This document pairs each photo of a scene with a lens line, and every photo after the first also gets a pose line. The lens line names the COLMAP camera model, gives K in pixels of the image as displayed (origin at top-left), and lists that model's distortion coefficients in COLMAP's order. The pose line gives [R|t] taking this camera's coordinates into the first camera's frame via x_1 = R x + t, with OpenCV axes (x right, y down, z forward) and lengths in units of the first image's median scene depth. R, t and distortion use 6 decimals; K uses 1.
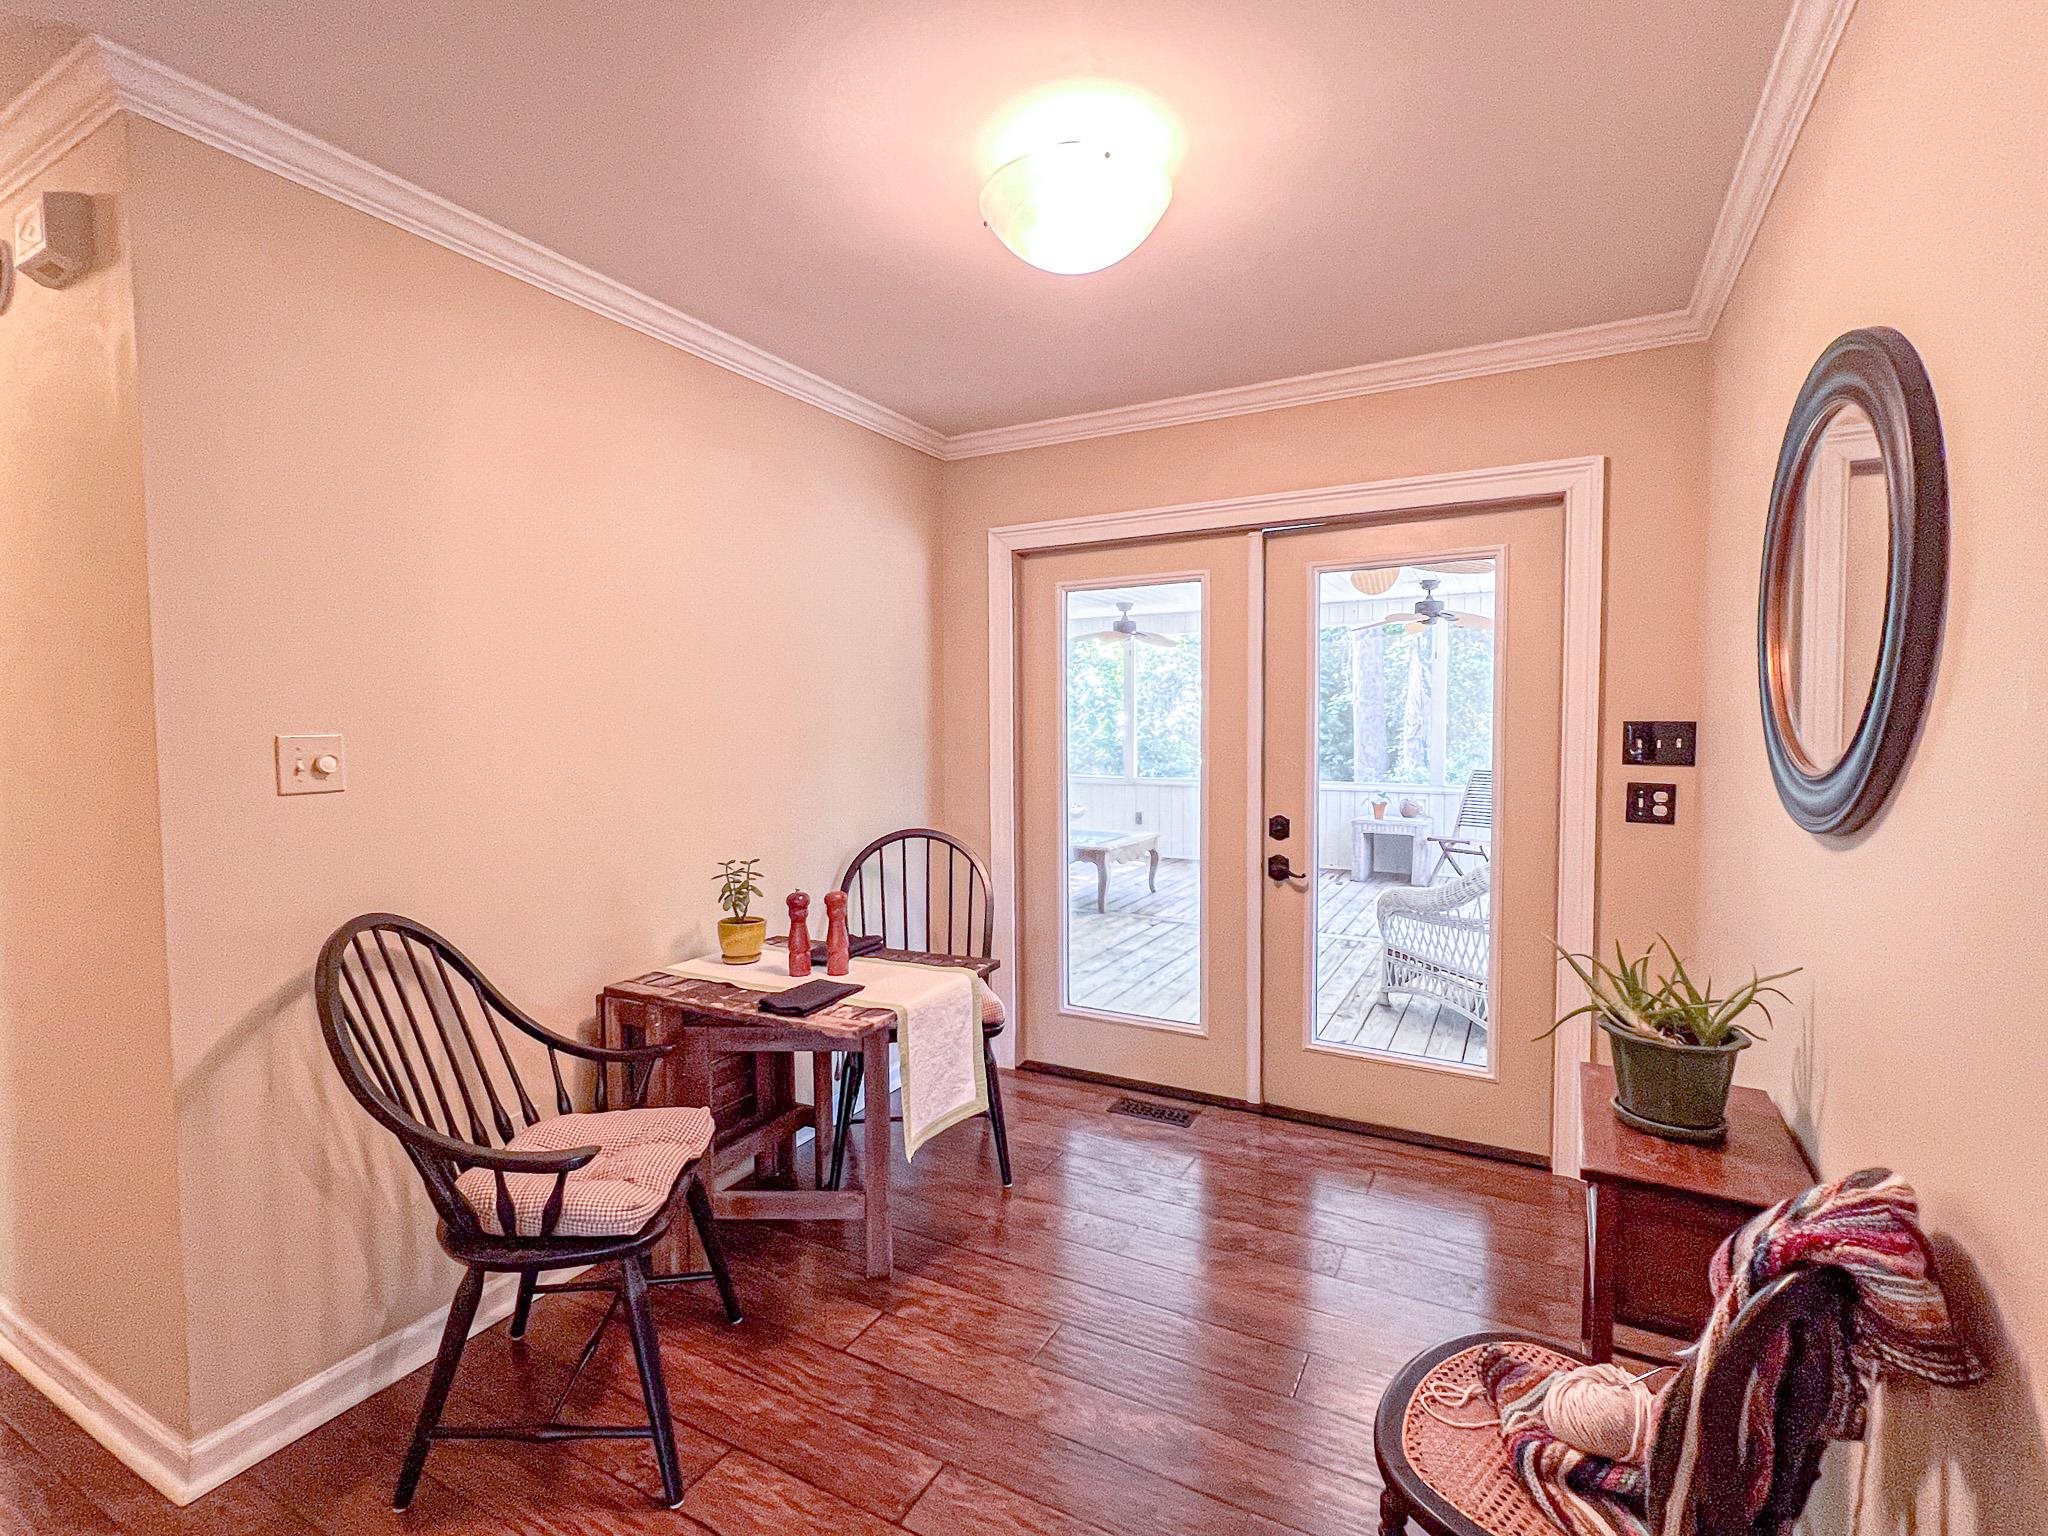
lens RADIAL K [[953.8, 0, 1022.2], [0, 953.8, 768.6], [0, 0, 1]] dist [-0.001054, -0.000118]
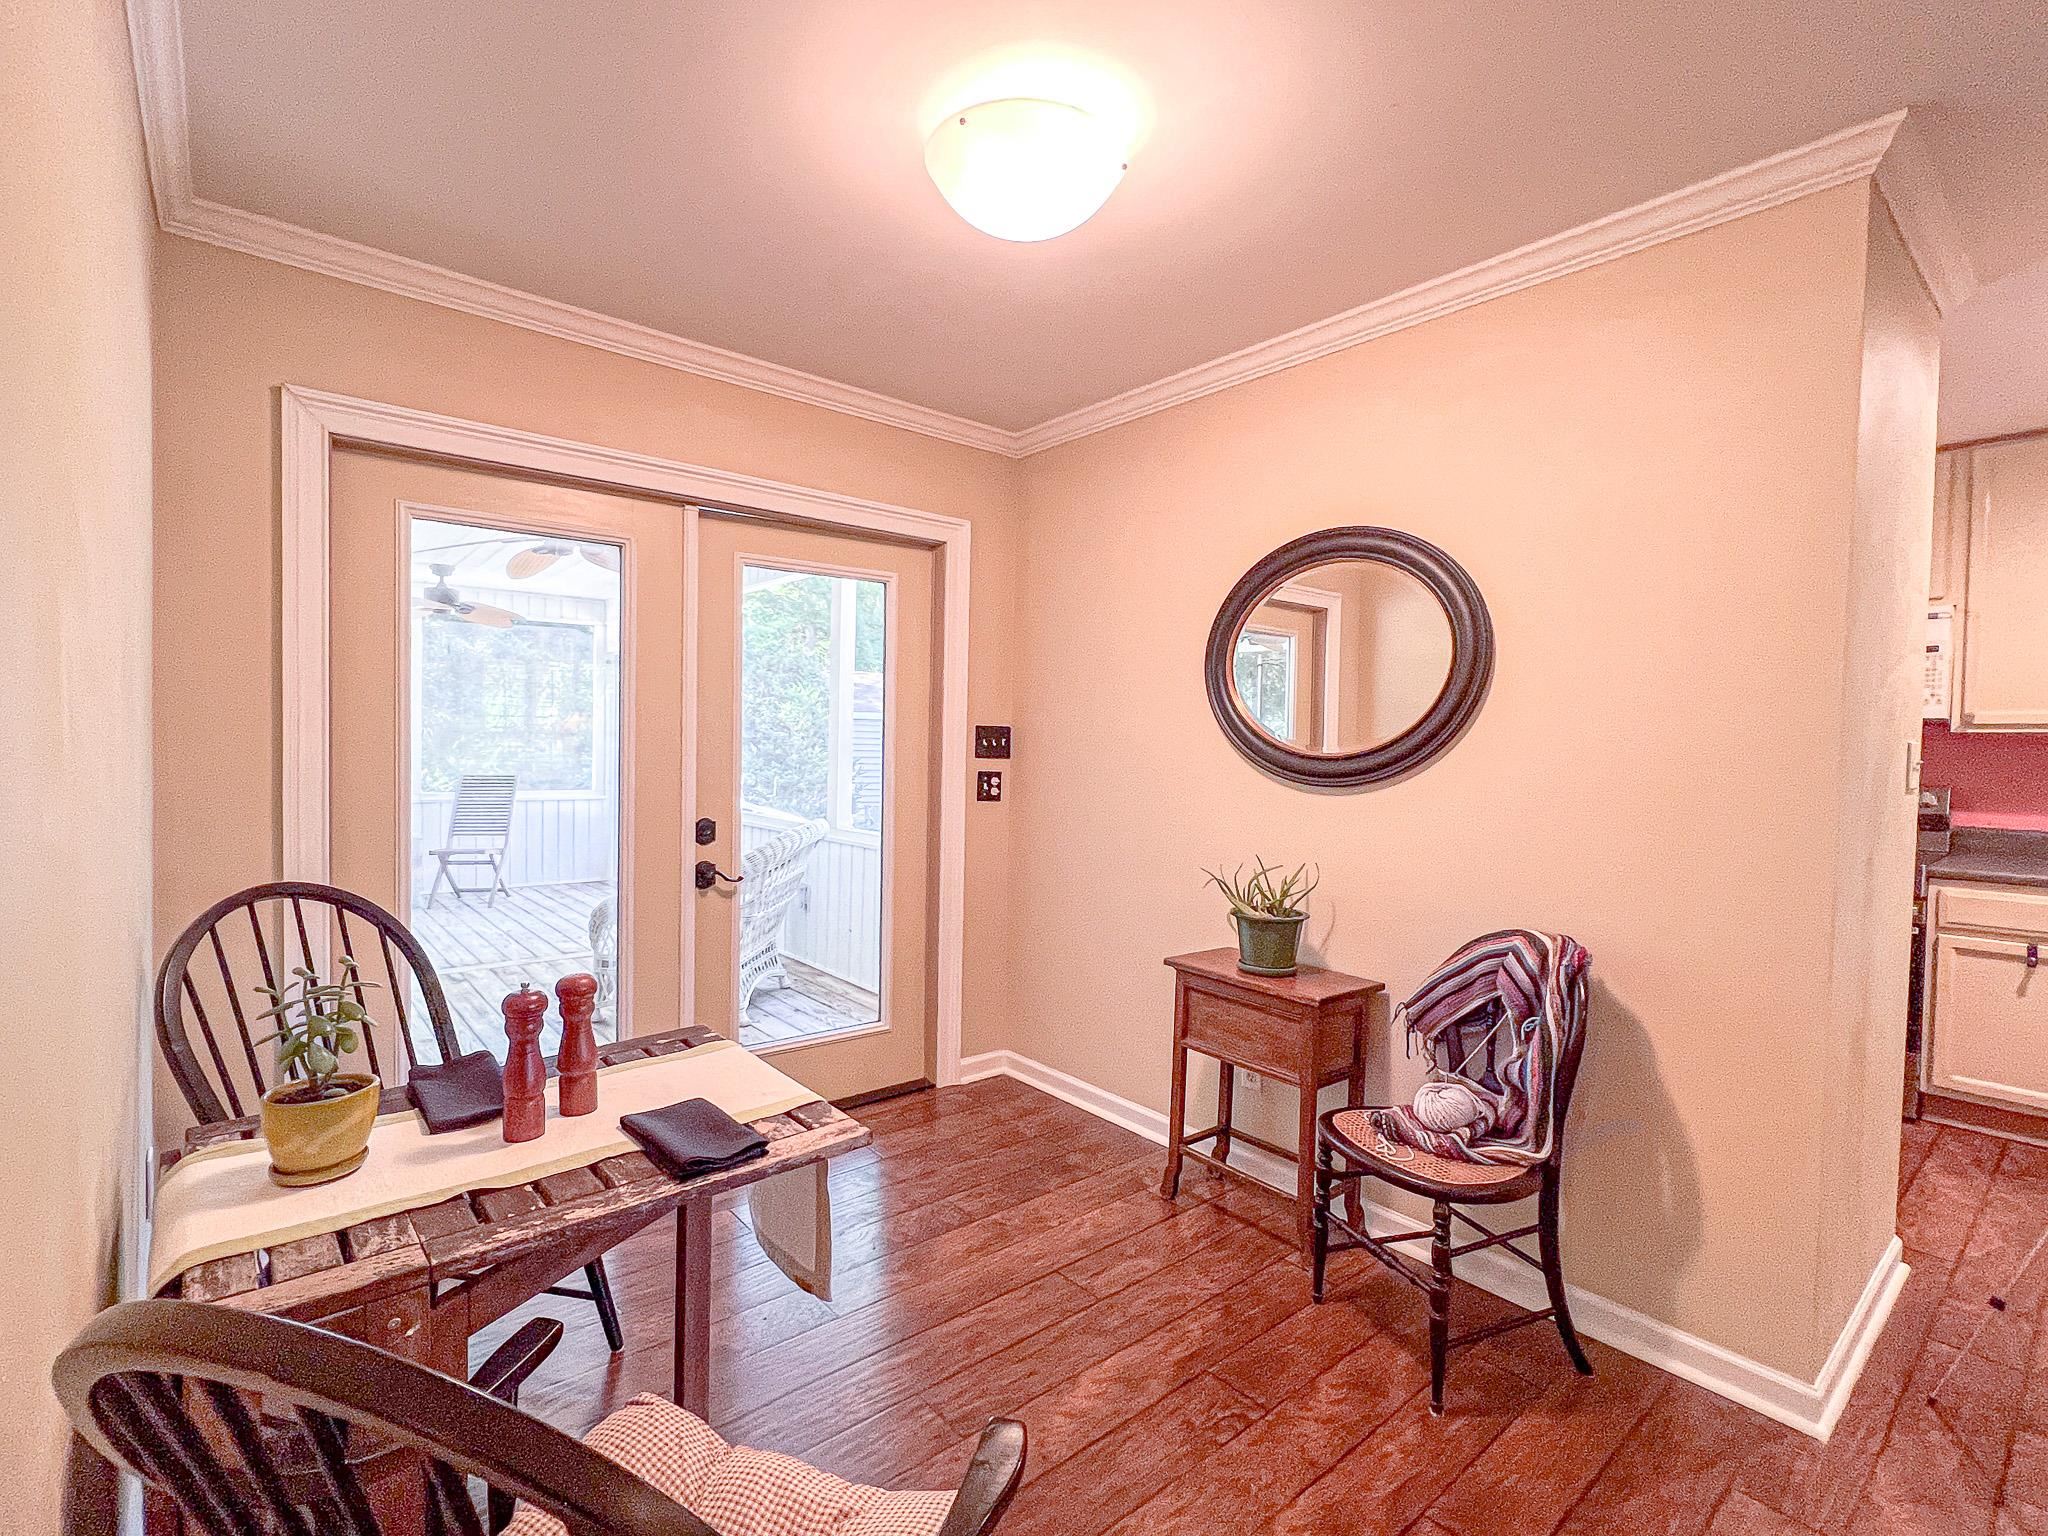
lens RADIAL K [[953.8, 0, 1018.6], [0, 953.8, 760.6], [0, 0, 1]] dist [-0.001054, -0.000118]
pose [[0.364109, -0.008974, 0.931313, -0.572703], [0.023796, 0.999717, 0.000330, 0.000586], [-0.931052, 0.022041, 0.364220, 0.453174]]
